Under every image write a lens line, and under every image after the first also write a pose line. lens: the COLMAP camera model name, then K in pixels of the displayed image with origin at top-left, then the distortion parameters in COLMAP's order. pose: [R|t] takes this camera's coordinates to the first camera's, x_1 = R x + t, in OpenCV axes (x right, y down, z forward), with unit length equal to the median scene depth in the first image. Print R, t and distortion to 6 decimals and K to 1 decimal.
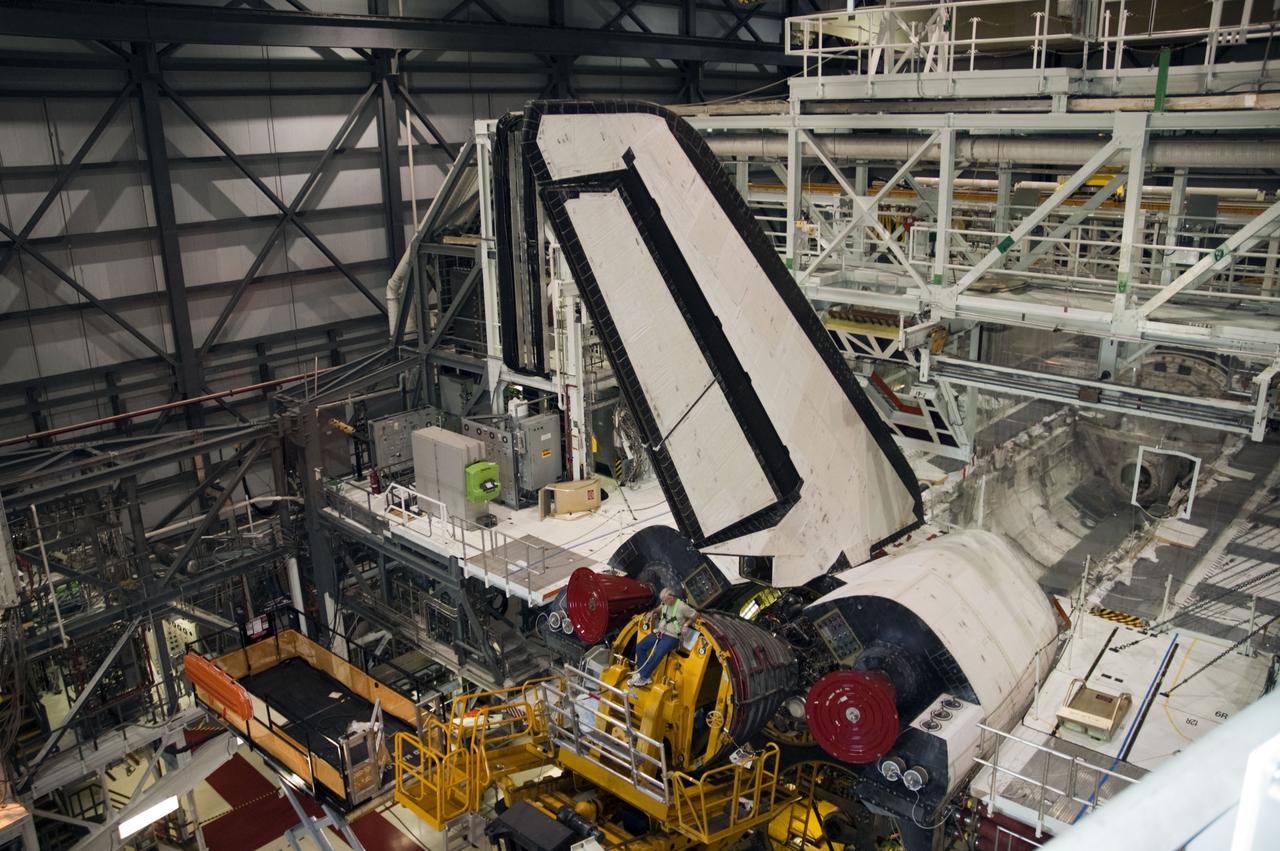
lens RADIAL K [[988.7, 0, 630.4], [0, 988.7, 435.8], [0, 0, 1]] dist [-0.174501, 0.162418]
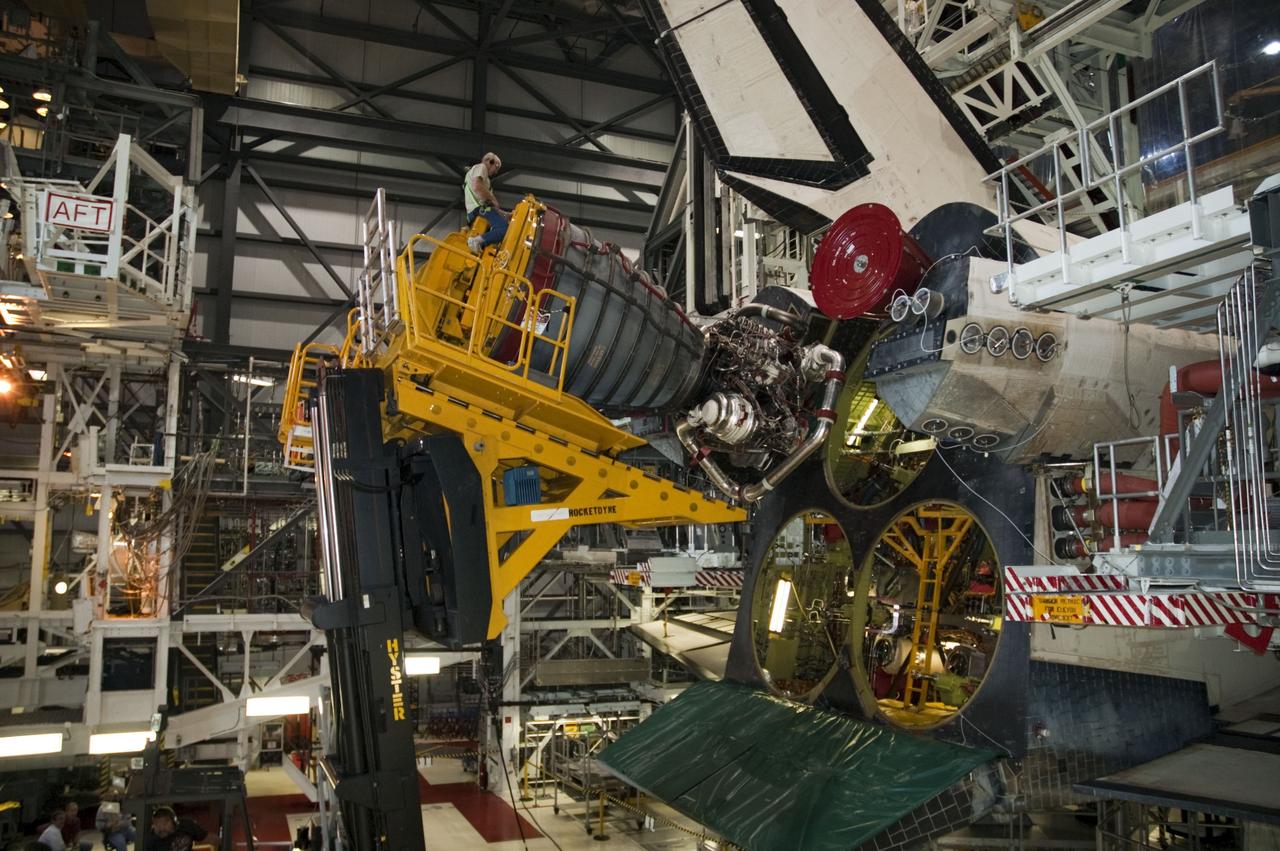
lens RADIAL K [[988.7, 0, 630.4], [0, 988.7, 435.8], [0, 0, 1]] dist [-0.174501, 0.162418]
pose [[0.913855, -0.016843, -0.405692, 0.337270], [-0.144742, 0.919989, -0.364239, 0.655175], [0.379367, 0.391582, 0.838298, 0.275613]]
